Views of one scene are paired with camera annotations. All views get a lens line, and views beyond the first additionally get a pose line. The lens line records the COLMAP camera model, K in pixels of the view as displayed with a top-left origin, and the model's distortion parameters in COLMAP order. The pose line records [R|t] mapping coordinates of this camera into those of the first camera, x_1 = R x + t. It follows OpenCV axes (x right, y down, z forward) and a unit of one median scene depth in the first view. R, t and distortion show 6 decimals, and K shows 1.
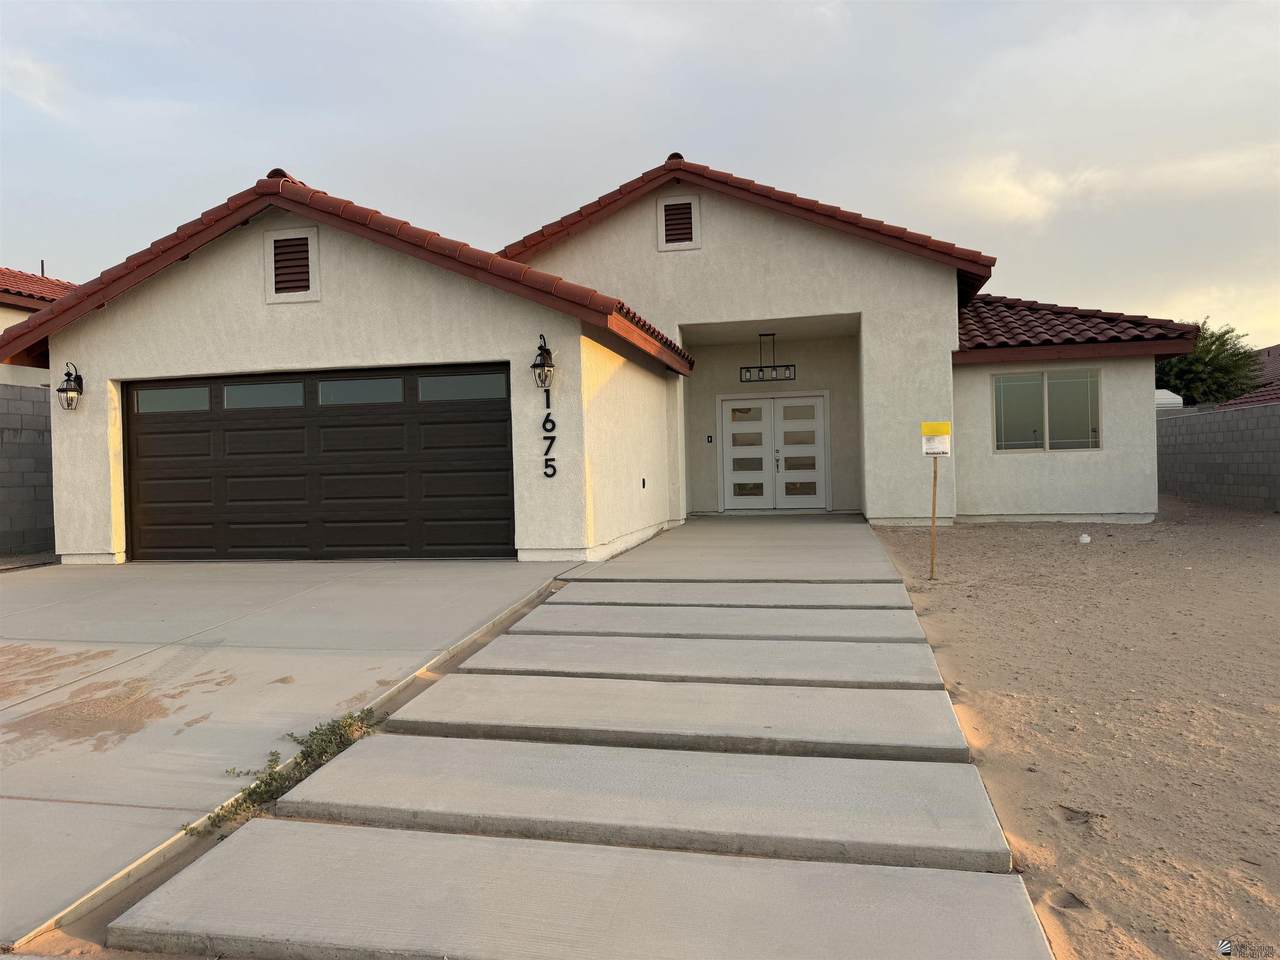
lens RADIAL K [[900.9, 0, 633.9], [0, 900.9, 502.7], [0, 0, 1]] dist [0.055517, -0.085788]
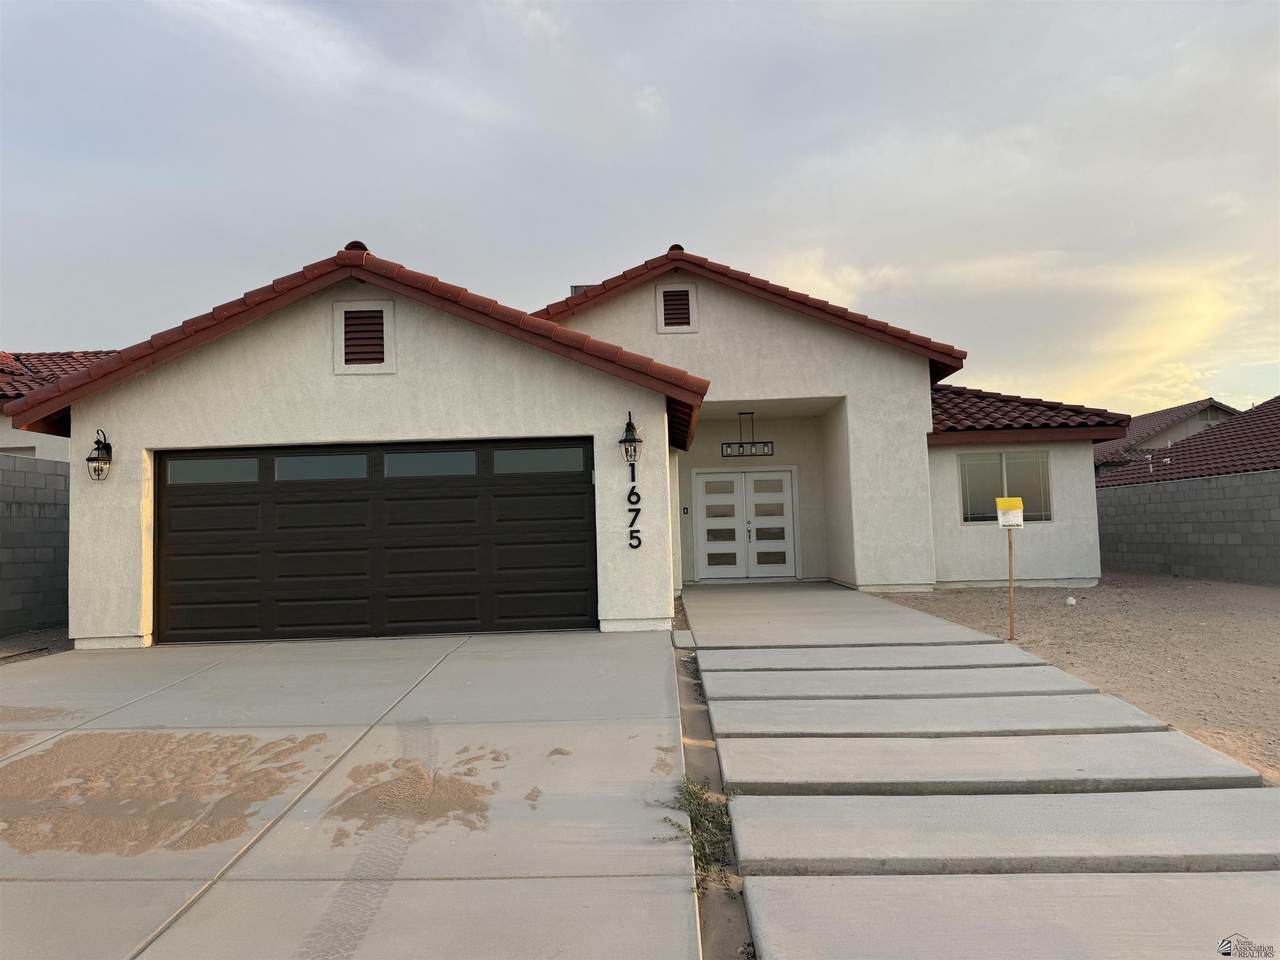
lens RADIAL K [[910.6, 0, 637.0], [0, 910.6, 483.2], [0, 0, 1]] dist [0.043491, -0.053356]
pose [[0.980582, 0.007083, 0.195981, -0.263385], [0.012399, 0.995109, -0.098001, -0.000724], [-0.195717, 0.098528, 0.975698, -0.018155]]
